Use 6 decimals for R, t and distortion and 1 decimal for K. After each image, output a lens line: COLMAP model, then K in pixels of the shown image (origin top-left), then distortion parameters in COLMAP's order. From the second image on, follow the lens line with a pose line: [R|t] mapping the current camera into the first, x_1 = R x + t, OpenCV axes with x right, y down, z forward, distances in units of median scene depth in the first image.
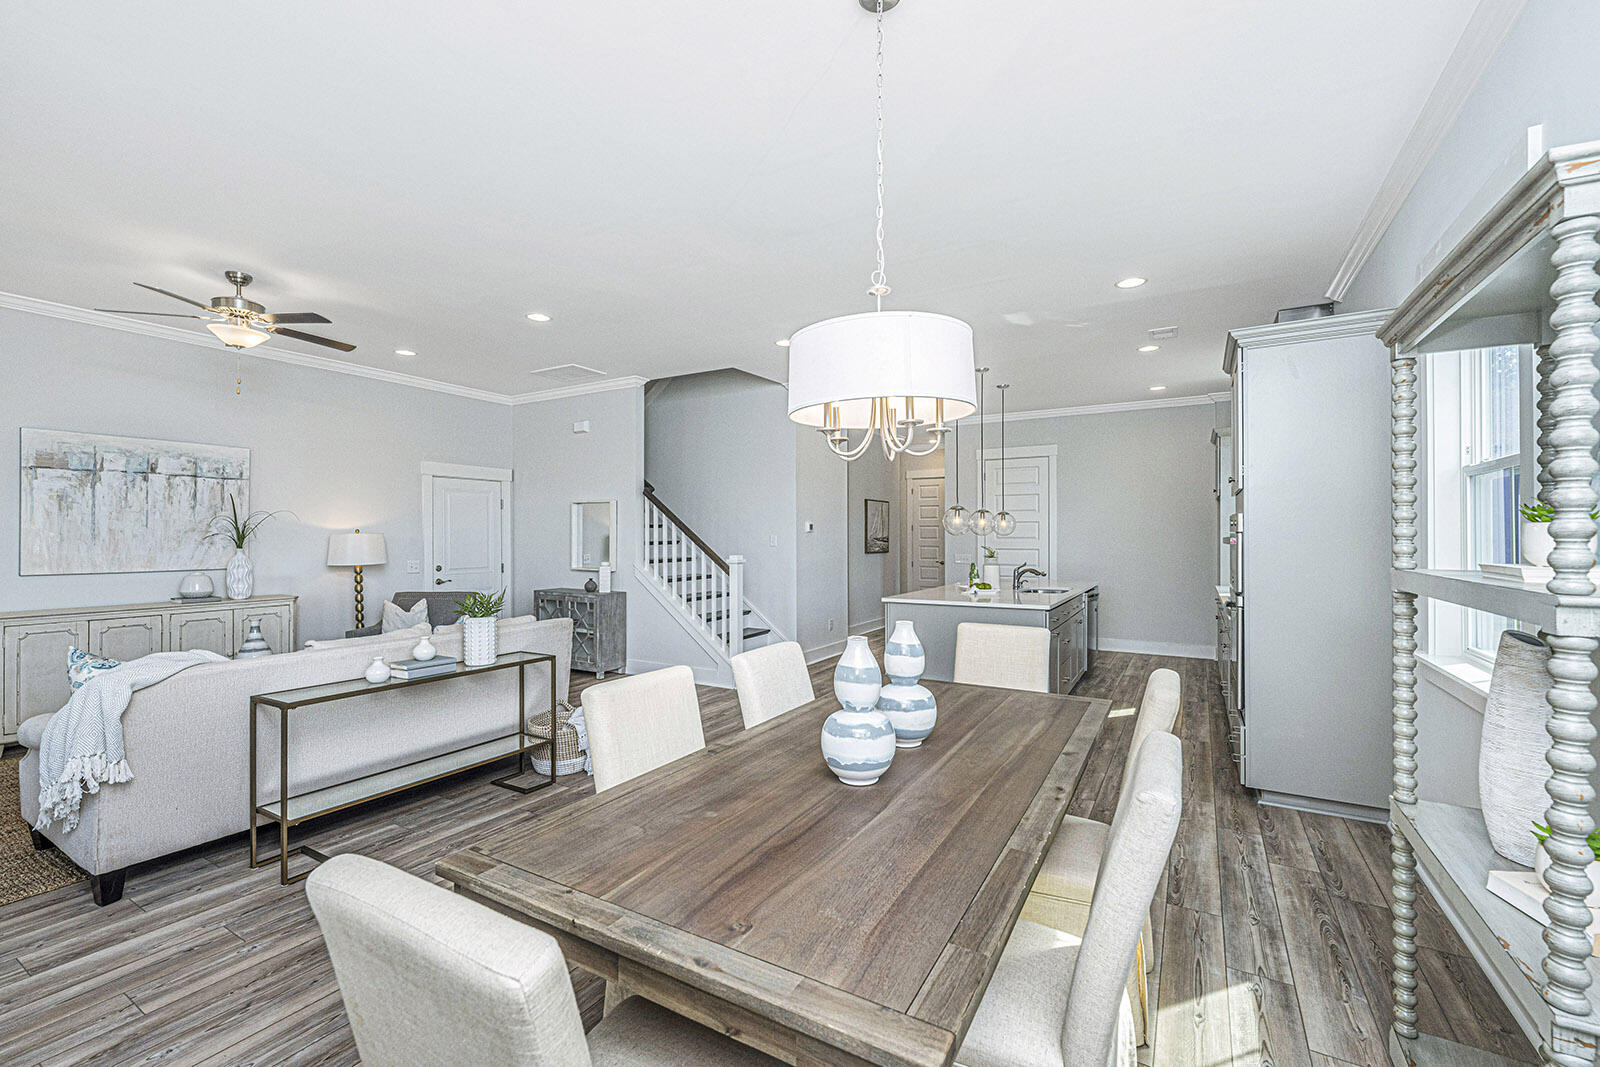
lens RADIAL K [[657.1, 0, 800.0], [0, 657.1, 533.5], [0, 0, 1]] dist [-0.000647, -0.000140]
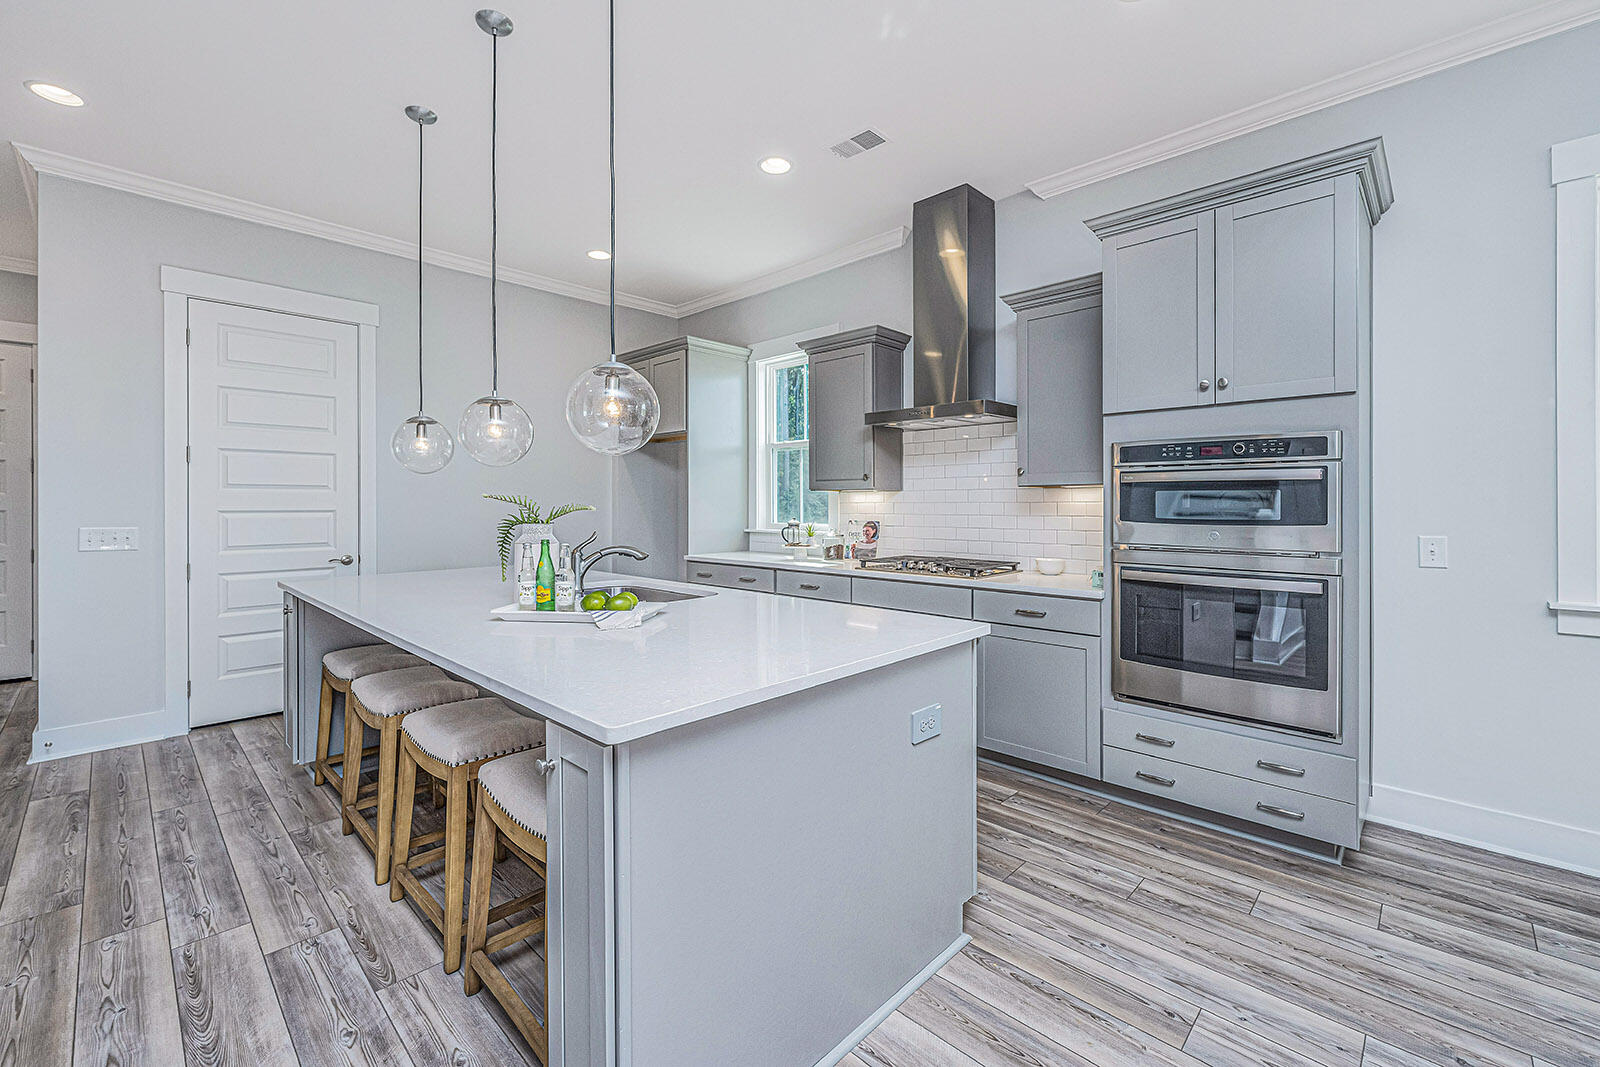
lens RADIAL K [[662.9, 0, 799.2], [0, 662.9, 502.9], [0, 0, 1]] dist [0.000012, 0.000014]
pose [[0.221852, -0.001939, 0.975079, -0.045207], [-0.000076, 0.999998, 0.002006, 0.023721], [-0.975080, -0.000519, 0.221851, 0.786873]]
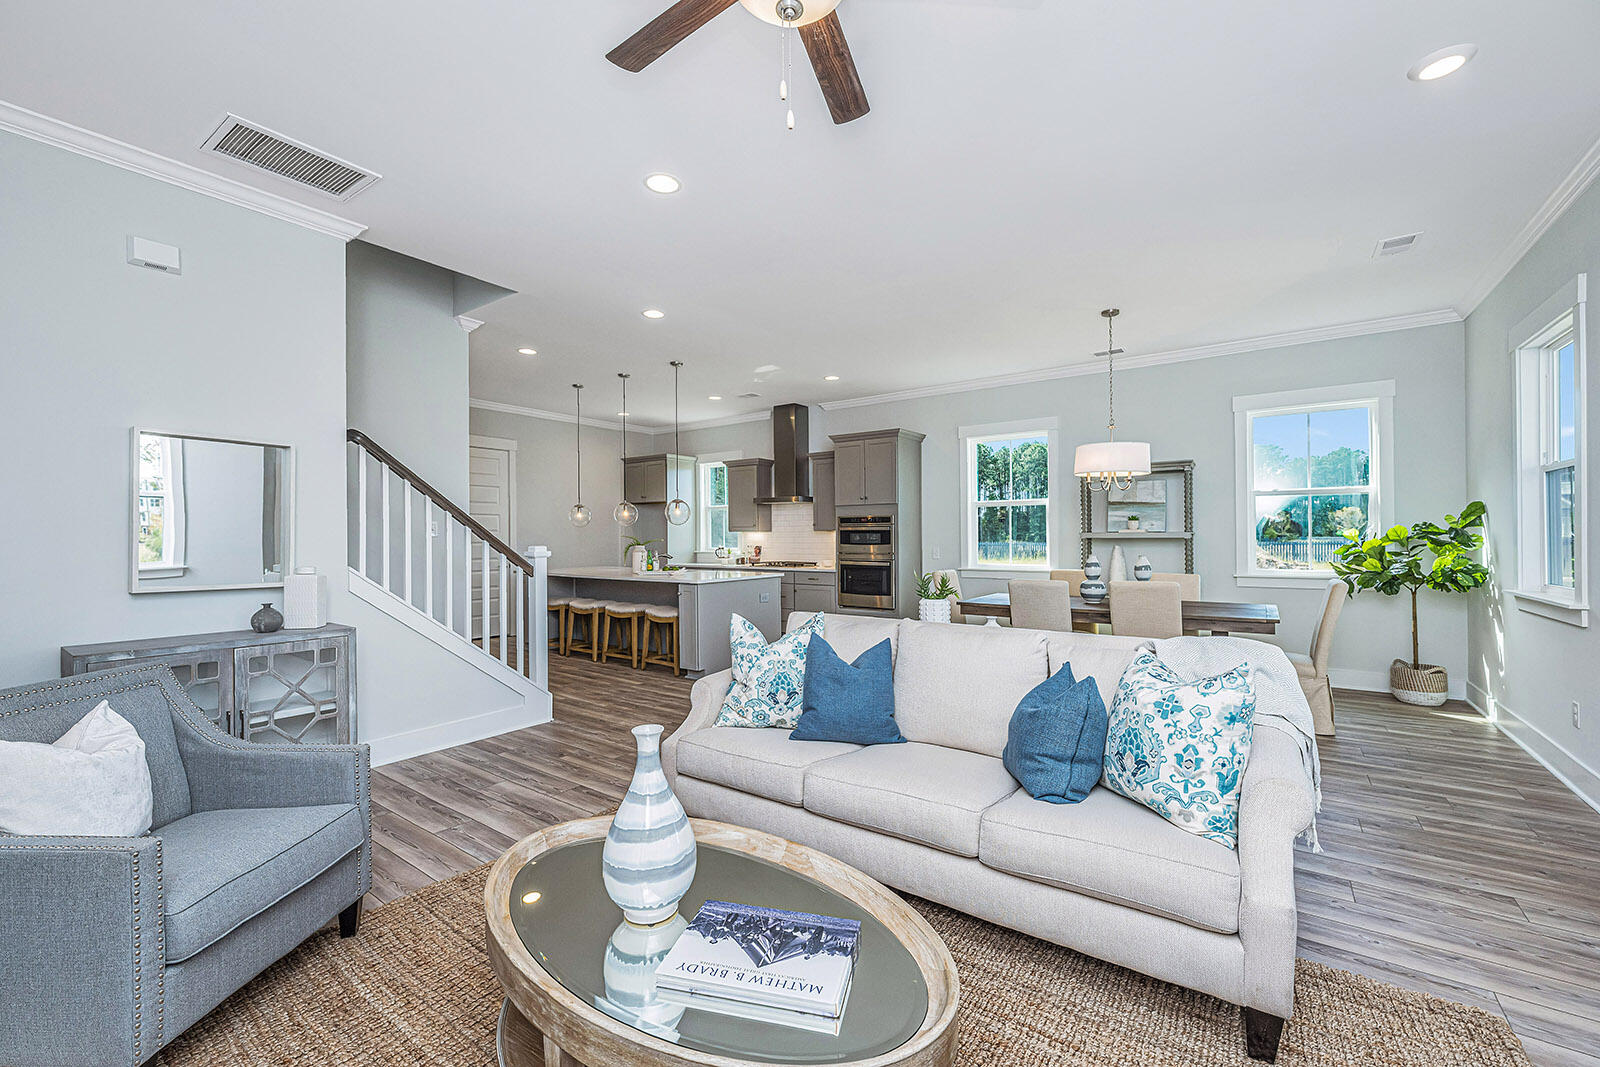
lens RADIAL K [[657.1, 0, 800.0], [0, 657.1, 533.5], [0, 0, 1]] dist [-0.000647, -0.000140]
pose [[0.095138, 0.004417, 0.995454, -0.821662], [0.000453, 0.999990, -0.004480, 0.022671], [-0.995464, 0.000877, 0.095136, 0.630152]]
